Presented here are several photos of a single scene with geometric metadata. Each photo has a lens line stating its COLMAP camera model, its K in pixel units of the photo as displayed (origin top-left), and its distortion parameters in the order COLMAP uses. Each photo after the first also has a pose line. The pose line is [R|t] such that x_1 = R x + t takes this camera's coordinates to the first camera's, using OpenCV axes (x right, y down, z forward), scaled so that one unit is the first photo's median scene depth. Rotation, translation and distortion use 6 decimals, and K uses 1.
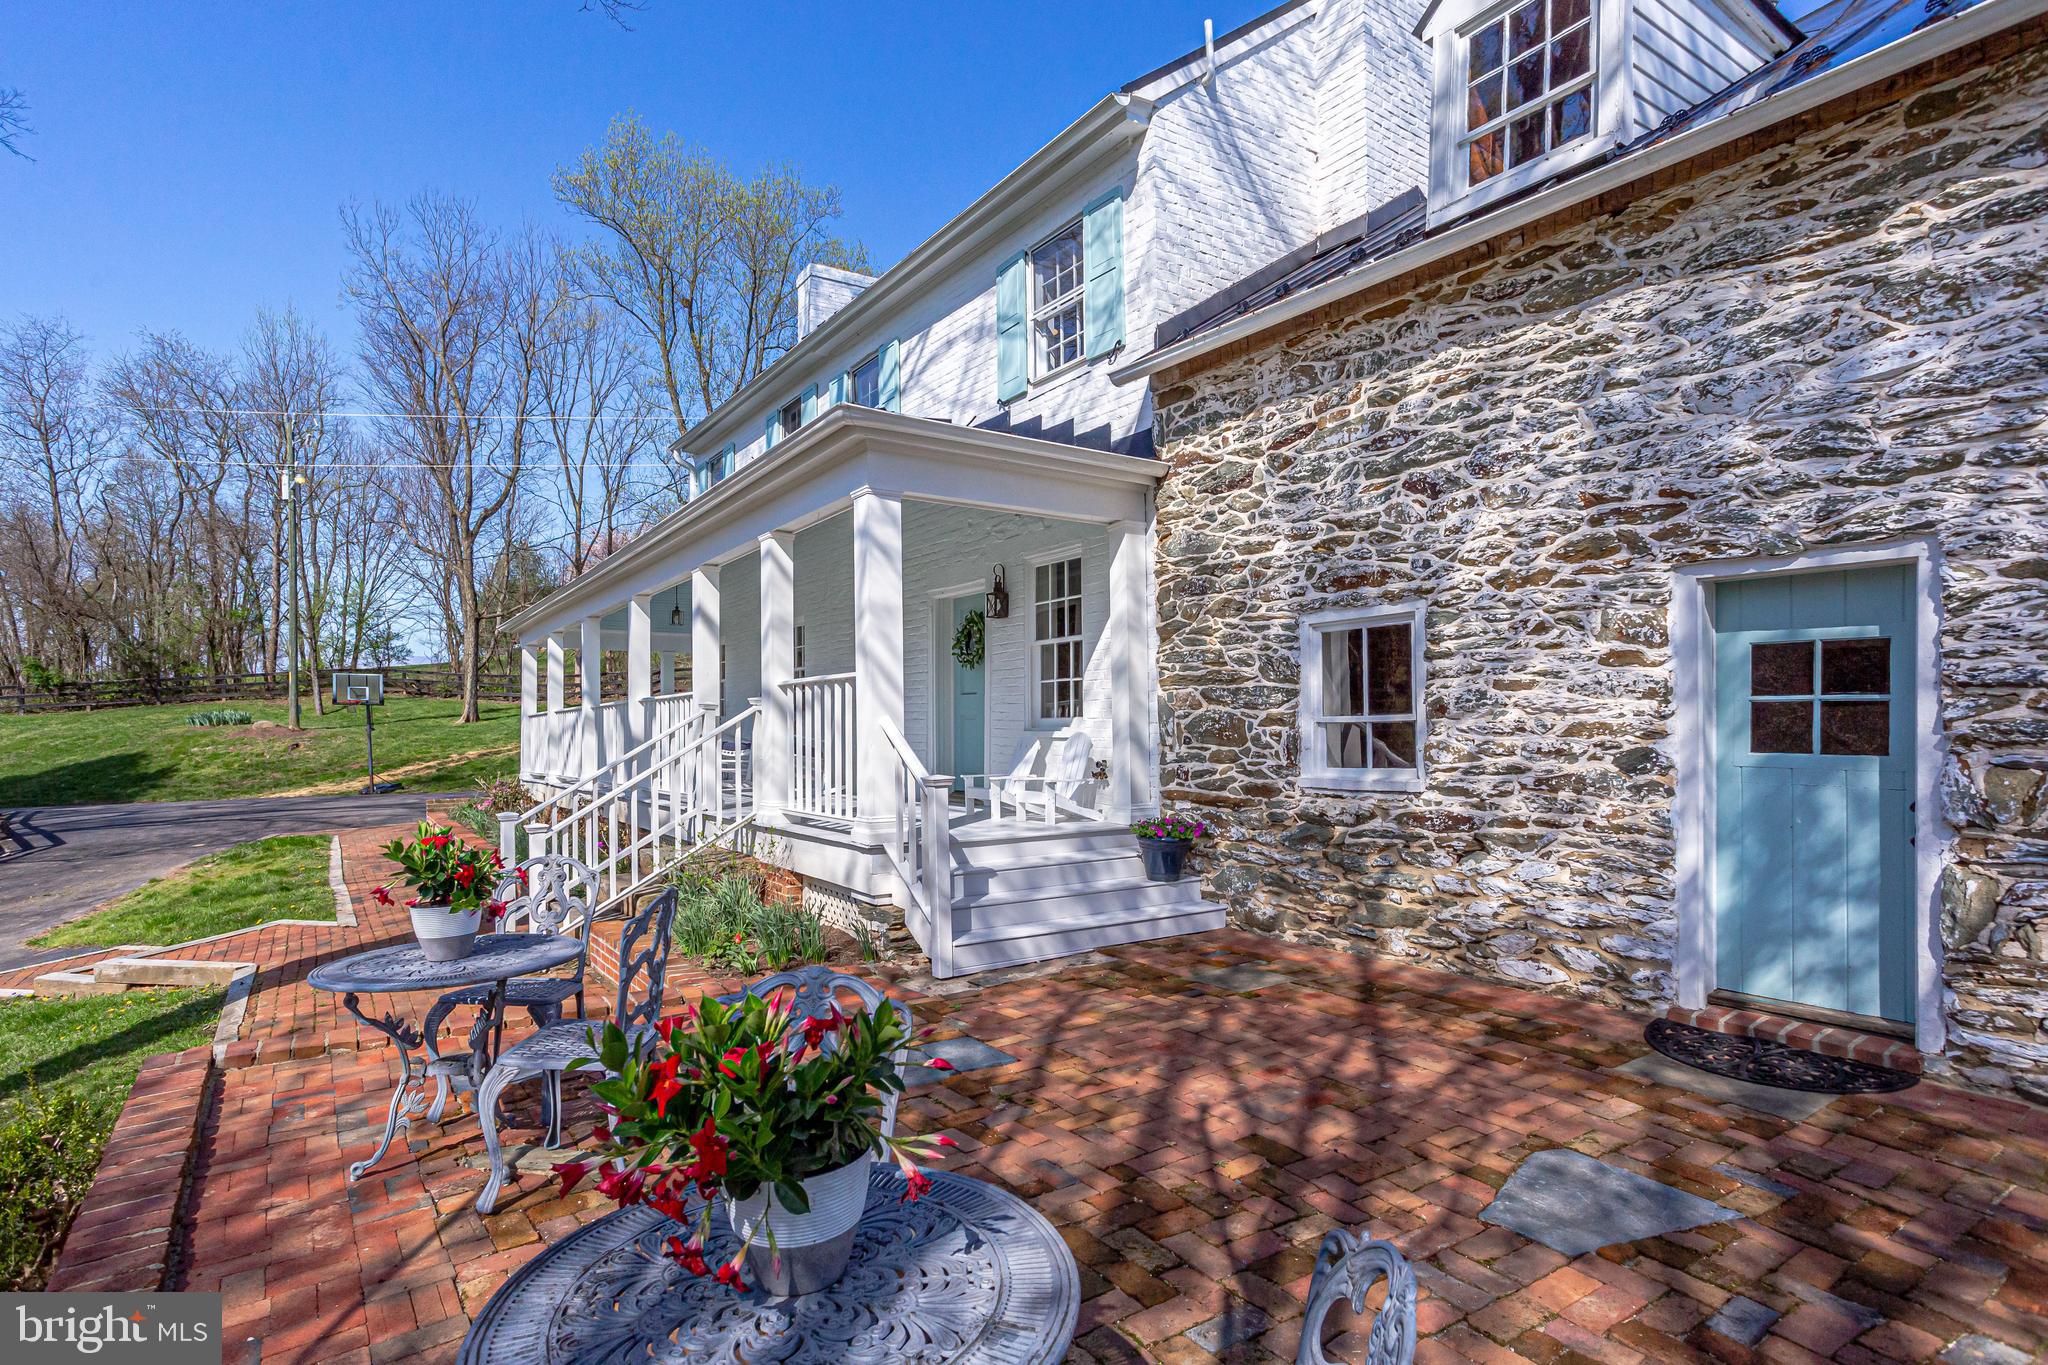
lens RADIAL K [[1024.0, 0, 1026.2], [0, 1024.0, 709.9], [0, 0, 1]] dist [-0.029655, 0.032531]
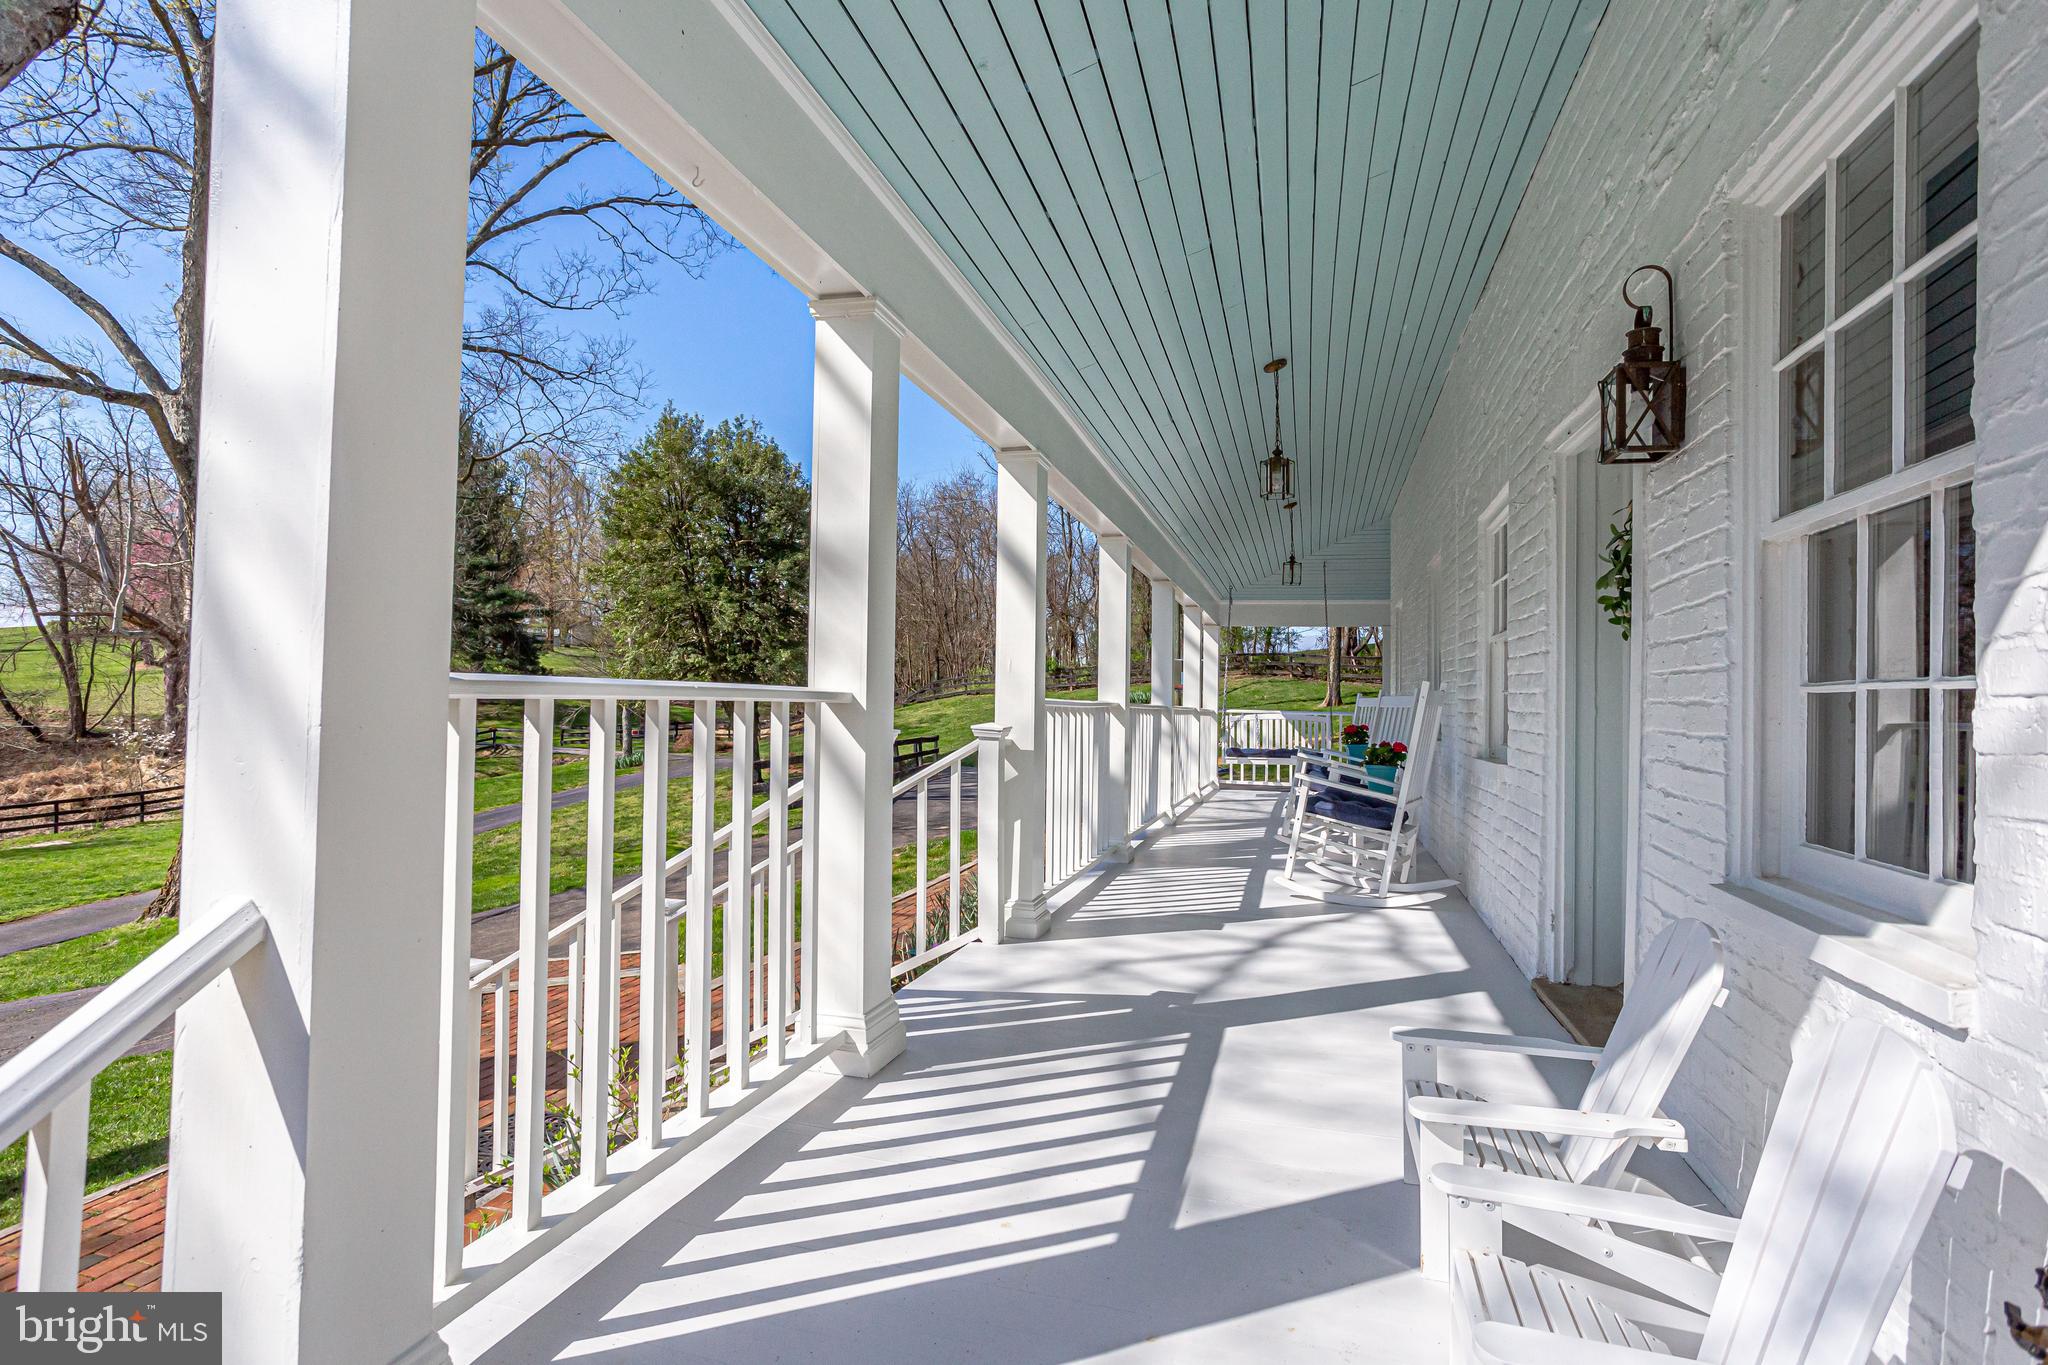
lens RADIAL K [[1019.0, 0, 1024.0], [0, 1019.0, 682.5], [0, 0, 1]] dist [-0.057955, 0.064710]
pose [[0.640527, -0.004506, -0.767922, 0.055986], [0.000646, 0.999986, -0.005329, -0.020364], [0.767935, 0.002918, 0.640521, 0.514542]]
